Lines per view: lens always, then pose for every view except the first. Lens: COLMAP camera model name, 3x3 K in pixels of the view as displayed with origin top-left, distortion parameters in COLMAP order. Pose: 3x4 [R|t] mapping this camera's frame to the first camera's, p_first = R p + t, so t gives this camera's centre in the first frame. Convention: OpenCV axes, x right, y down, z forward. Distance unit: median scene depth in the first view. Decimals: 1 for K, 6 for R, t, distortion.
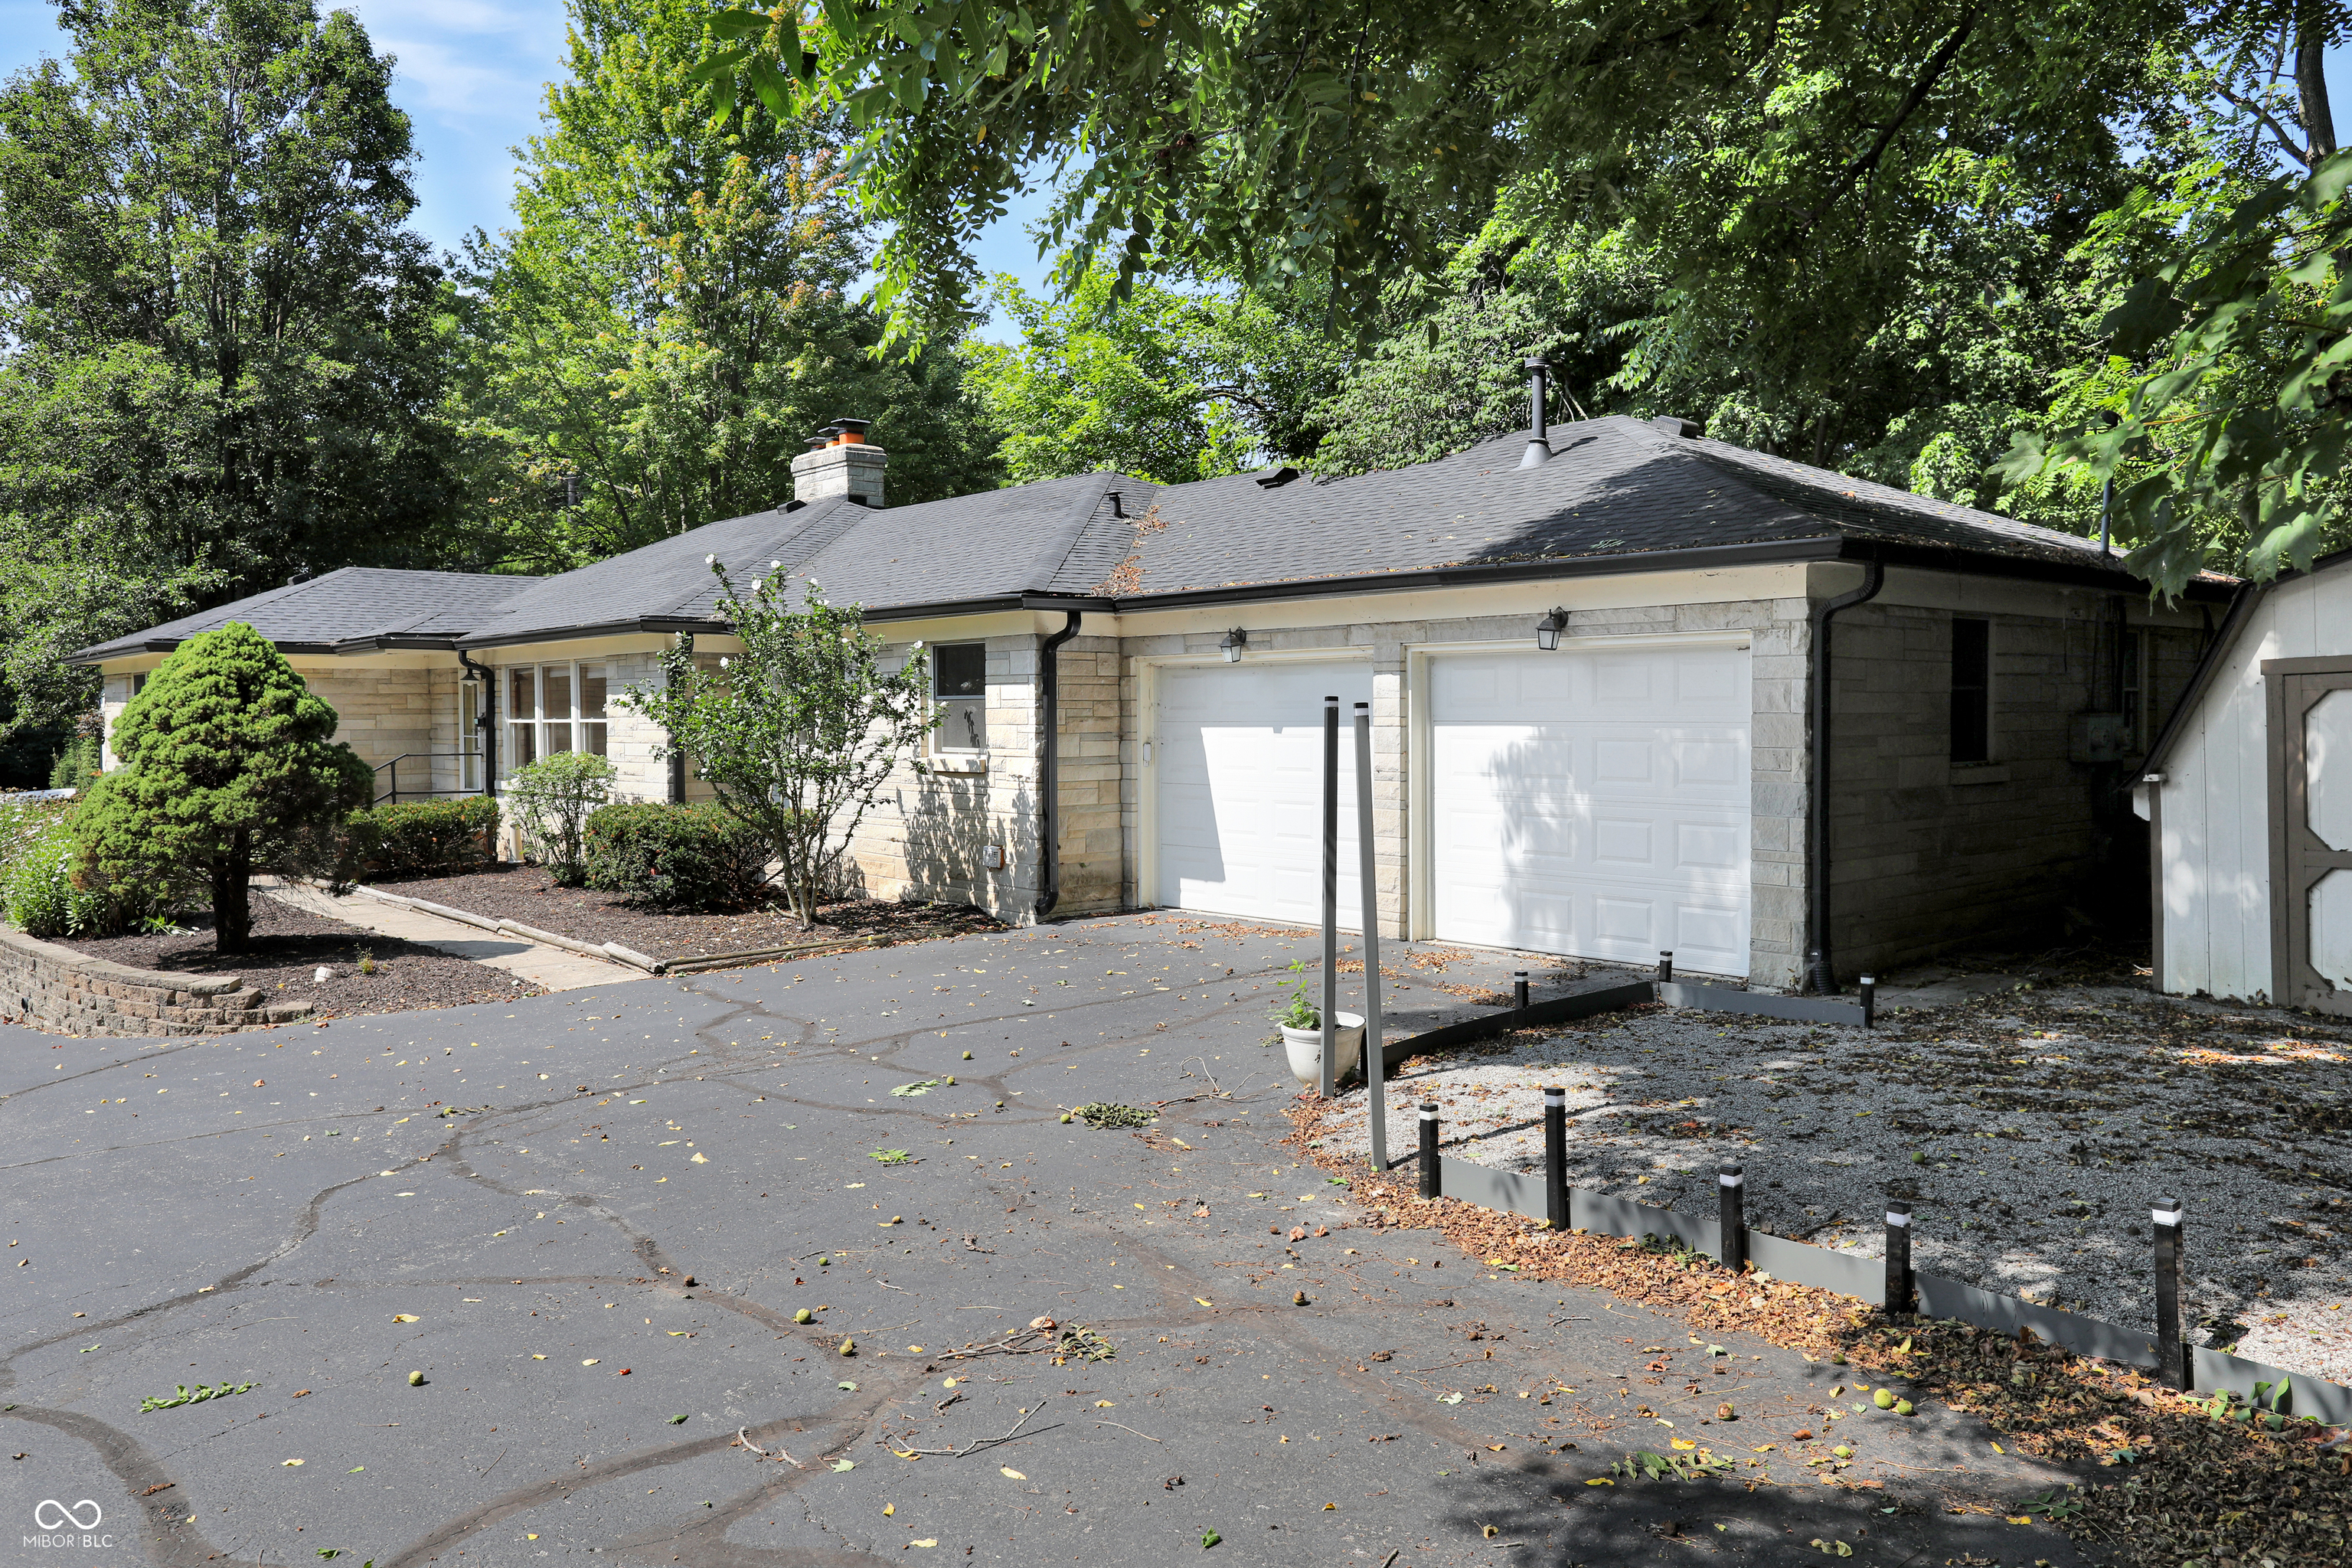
lens RADIAL K [[1705.7, 0, 1176.0], [0, 1705.7, 784.0], [0, 0, 1]] dist [-0.003736, -0.001944]
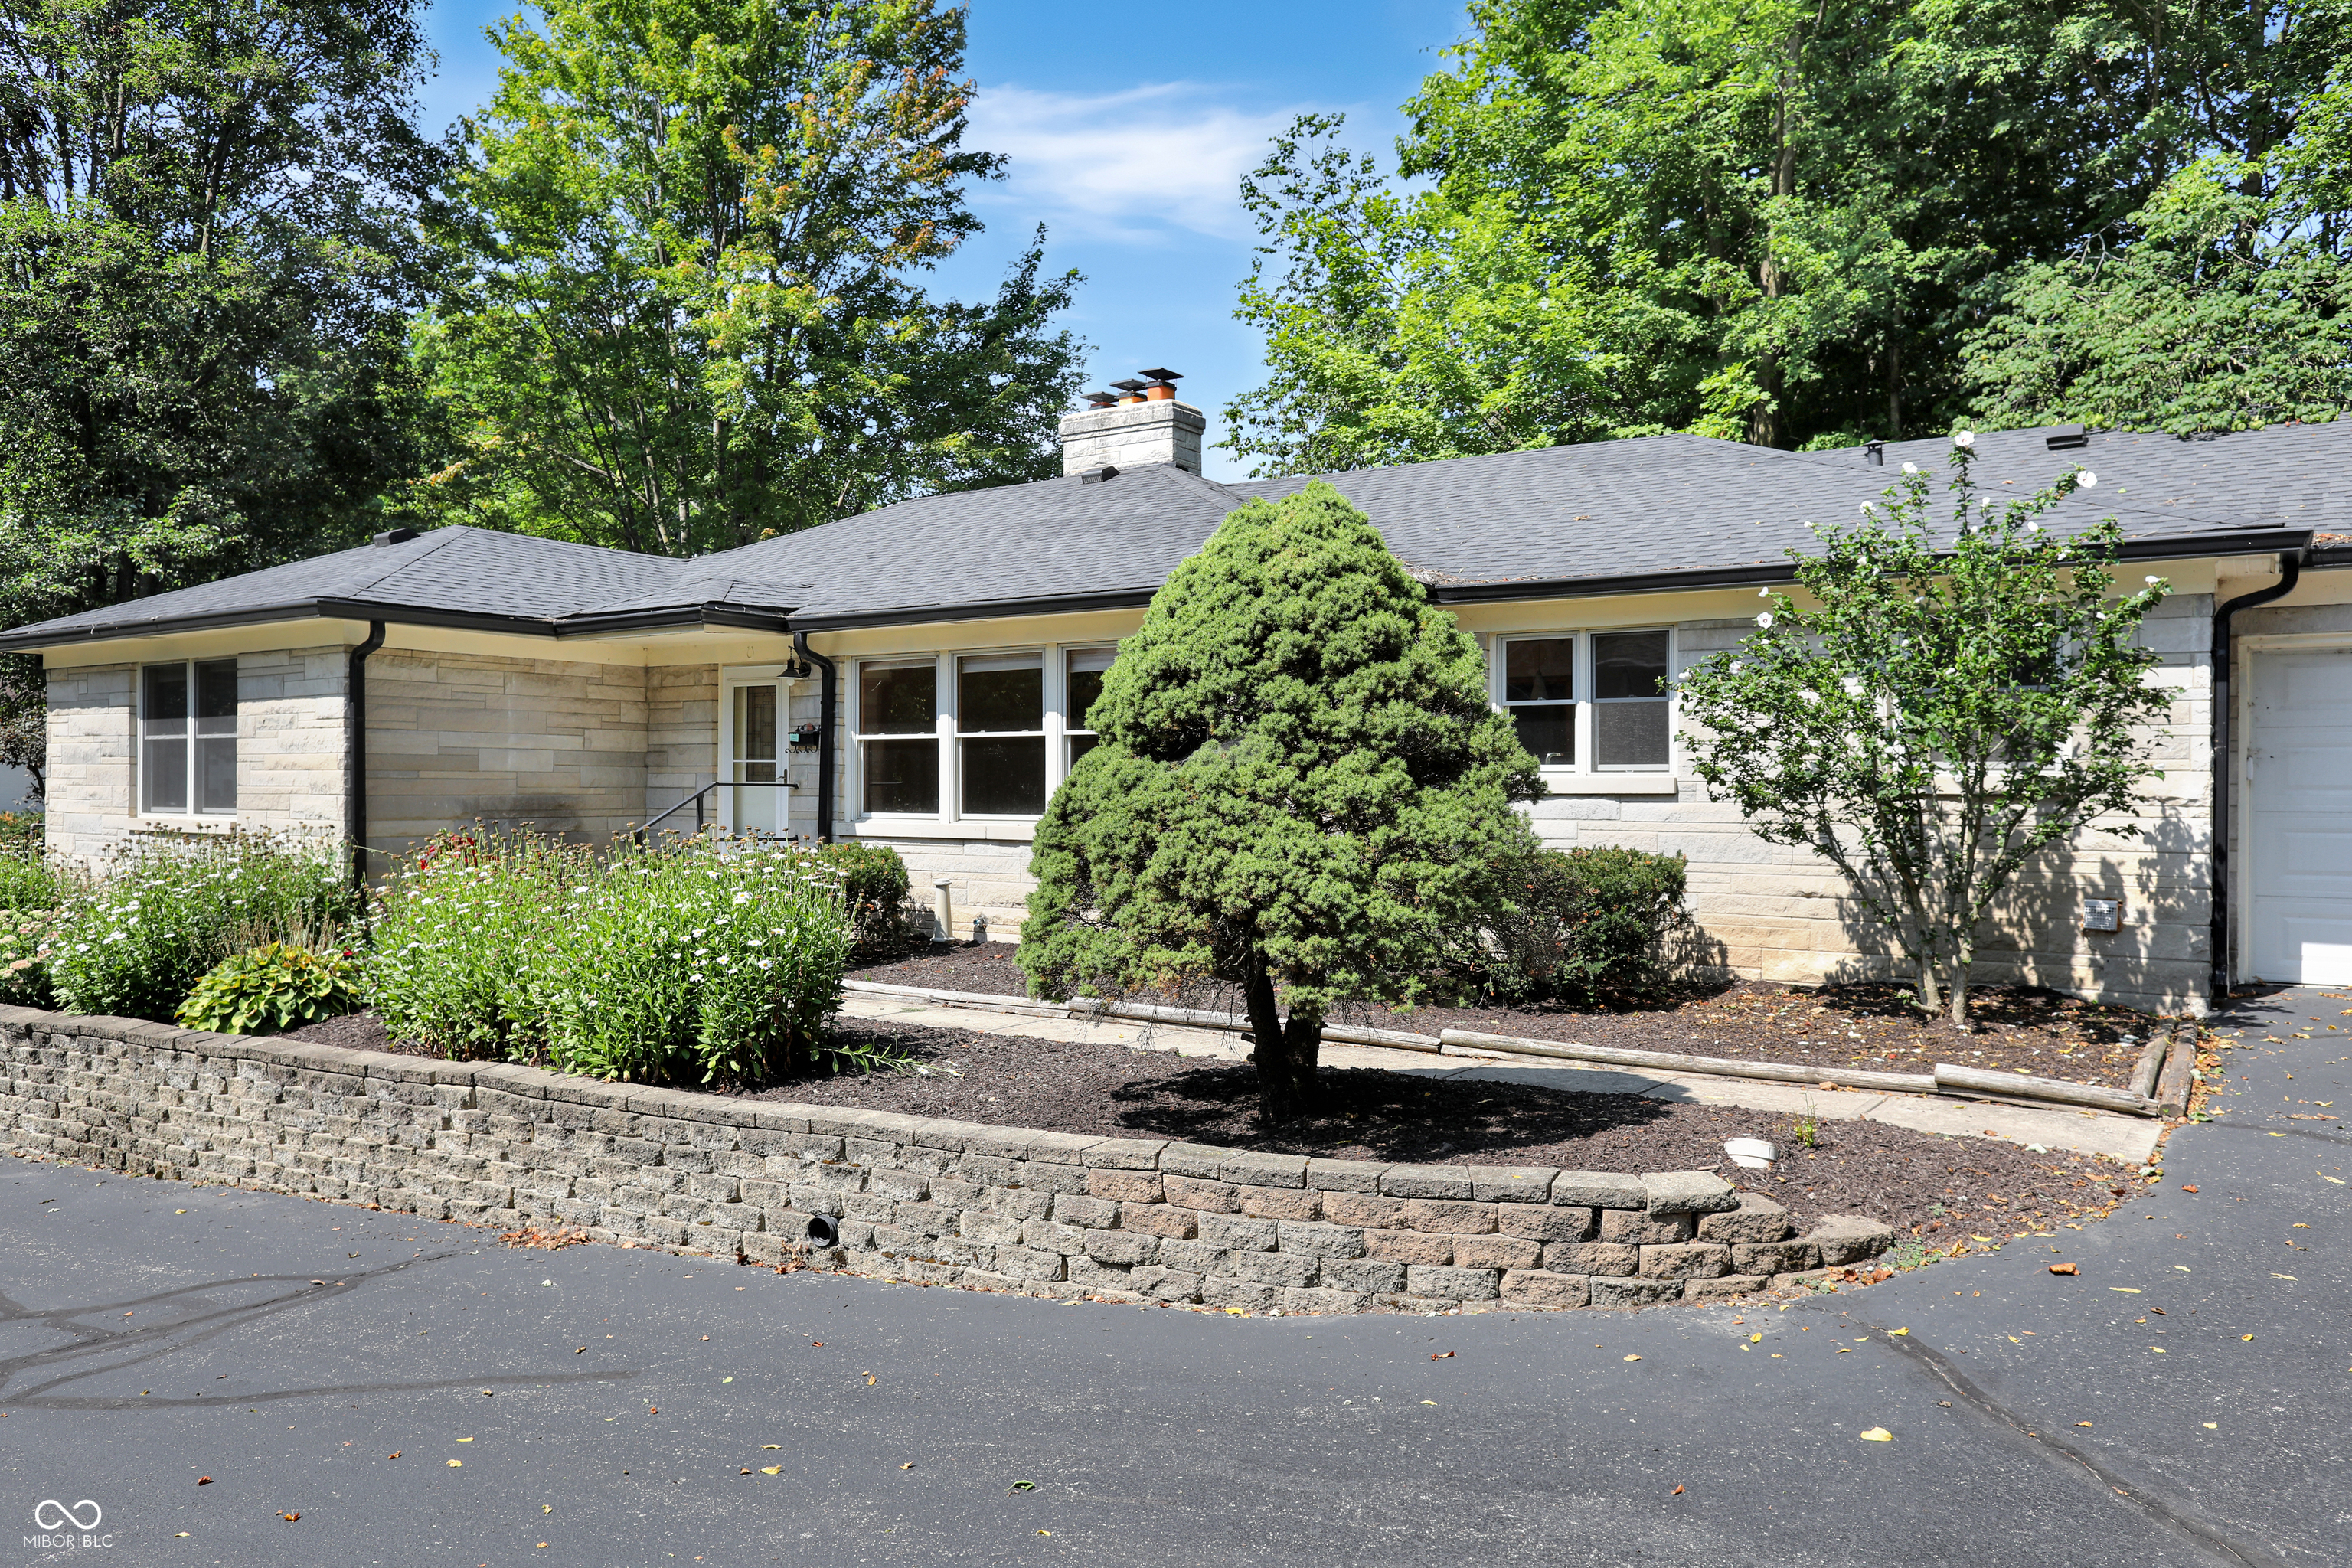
lens RADIAL K [[1610.3, 0, 1176.1], [0, 1610.3, 859.9], [0, 0, 1]] dist [-0.013197, -0.001137]
pose [[0.962450, -0.001366, 0.271457, -0.642104], [0.001060, 0.999999, 0.001273, 0.018490], [-0.271459, -0.000938, 0.962450, 0.470798]]
